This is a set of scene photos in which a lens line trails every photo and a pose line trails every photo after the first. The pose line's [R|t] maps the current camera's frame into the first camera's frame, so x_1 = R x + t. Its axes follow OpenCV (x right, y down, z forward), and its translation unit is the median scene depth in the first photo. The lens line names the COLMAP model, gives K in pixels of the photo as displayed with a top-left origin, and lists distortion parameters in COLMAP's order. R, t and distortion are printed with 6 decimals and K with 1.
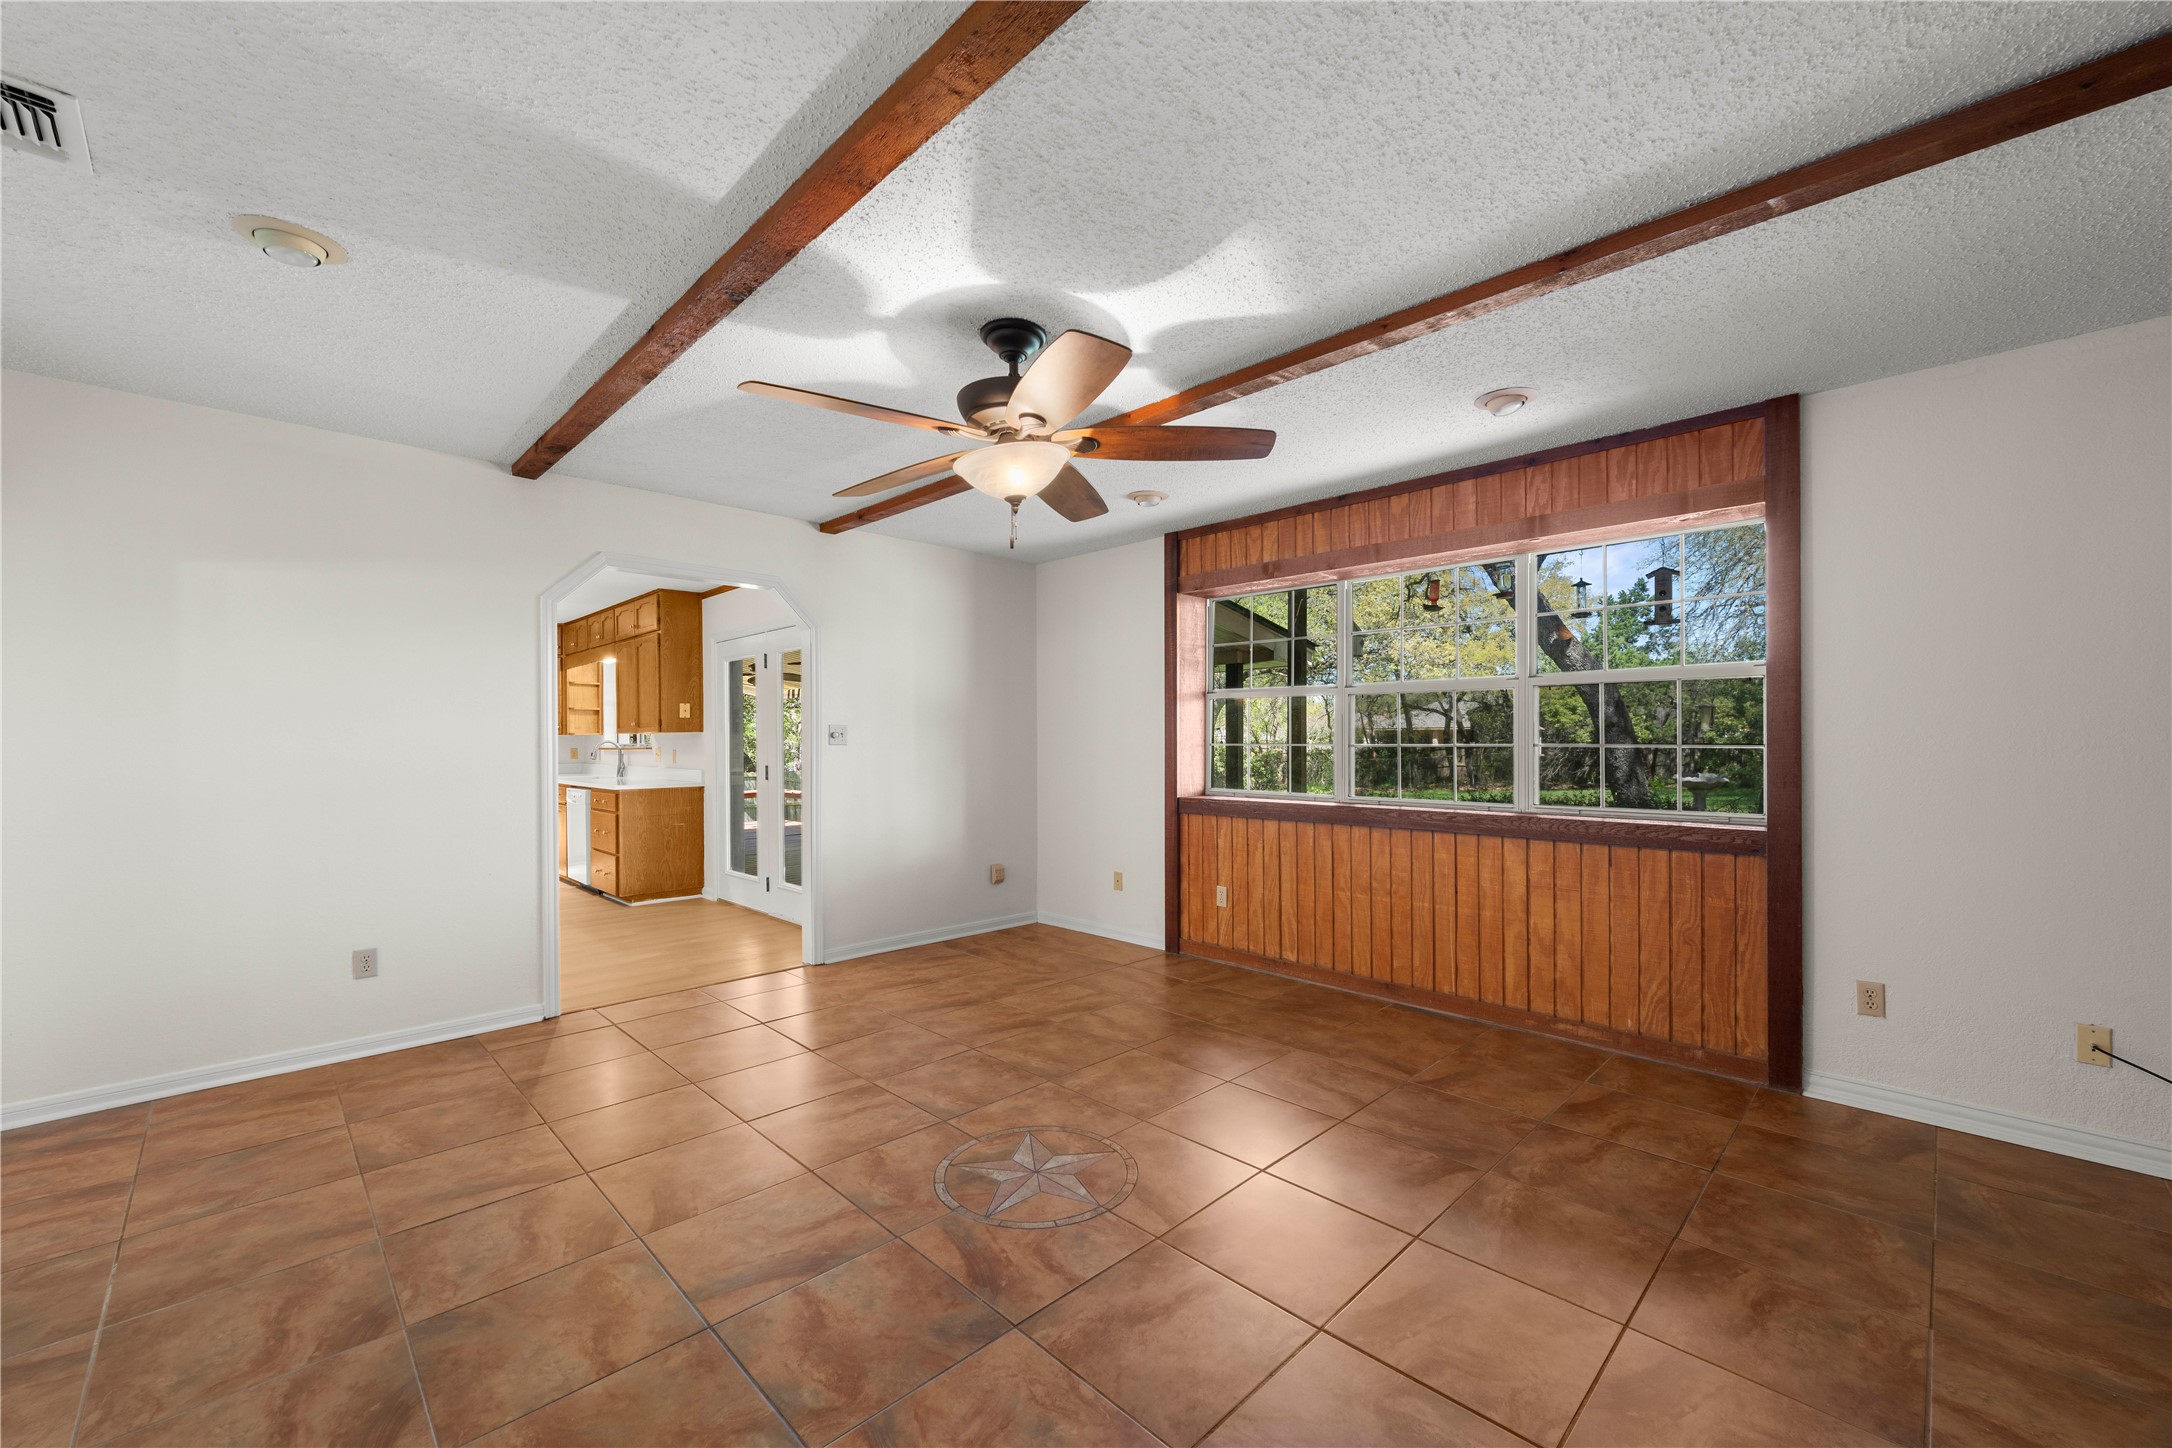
lens RADIAL K [[855.4, 0, 1118.4], [0, 855.4, 742.4], [0, 0, 1]] dist [-0.006707, 0.000555]
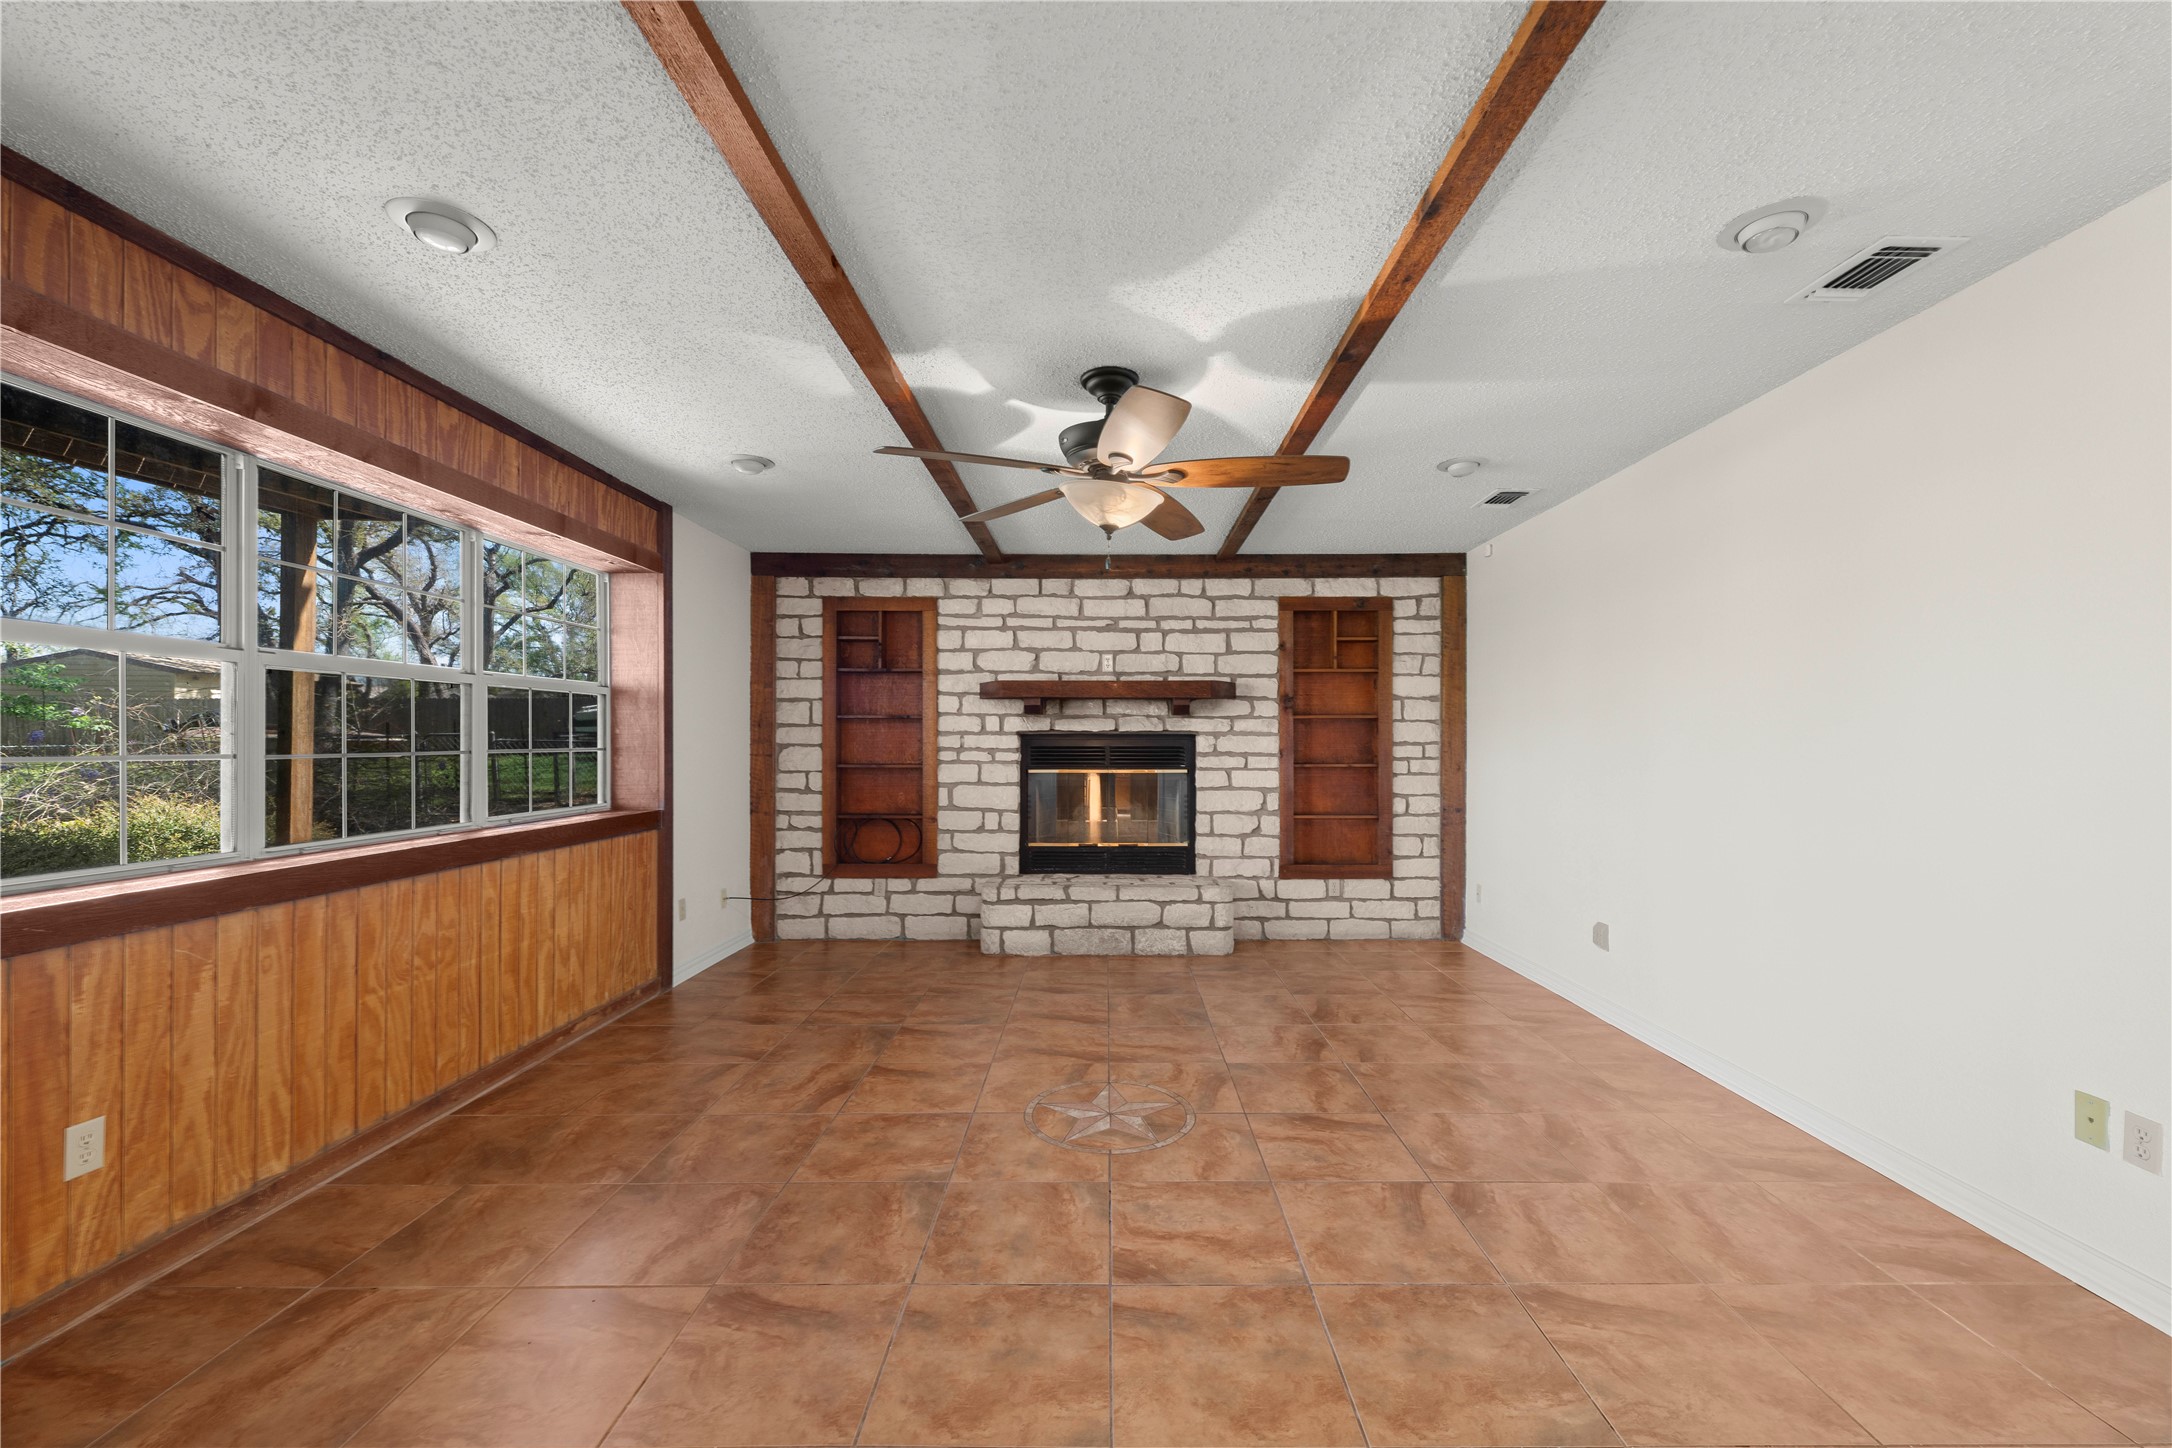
lens RADIAL K [[855.4, 0, 1103.9], [0, 855.4, 733.7], [0, 0, 1]] dist [-0.006707, 0.000555]
pose [[-0.688748, 0.008651, 0.724949, -0.640521], [0.006151, 0.999963, -0.006090, -0.005380], [-0.724975, 0.000265, -0.688776, 1.232269]]
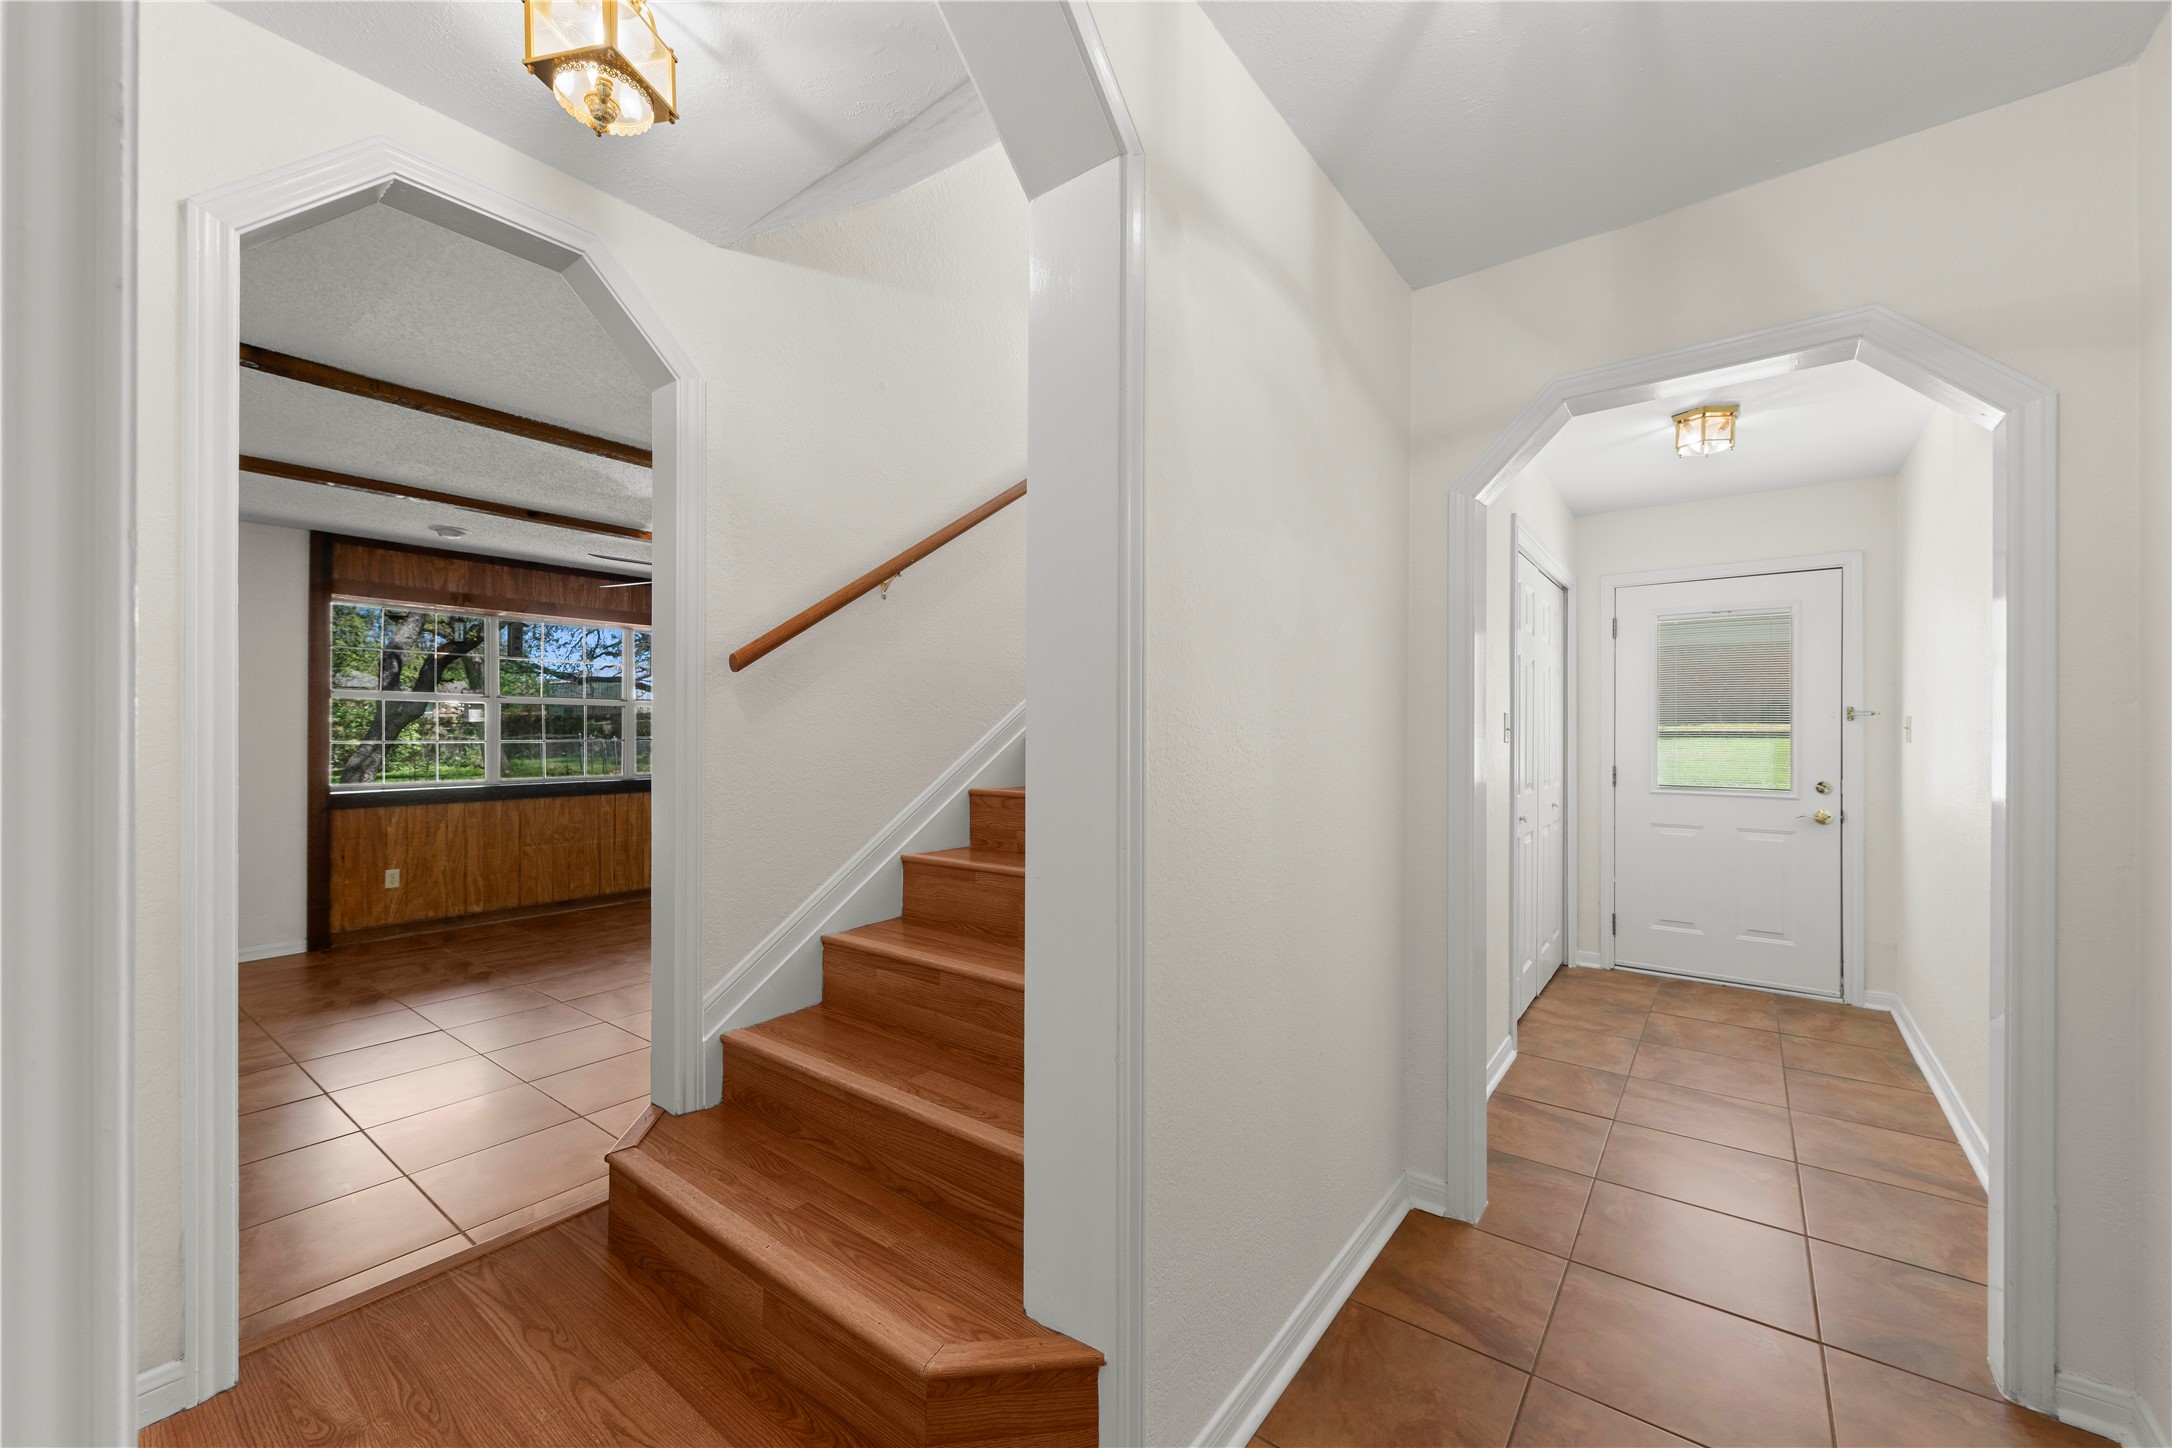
lens RADIAL K [[855.4, 0, 1122.0], [0, 855.4, 721.3], [0, 0, 1]] dist [-0.006707, 0.000555]
pose [[-0.132242, 0.009249, 0.991174, -1.462158], [0.001646, 0.999957, -0.009111, -0.016705], [-0.991216, 0.000426, -0.132251, 0.274707]]
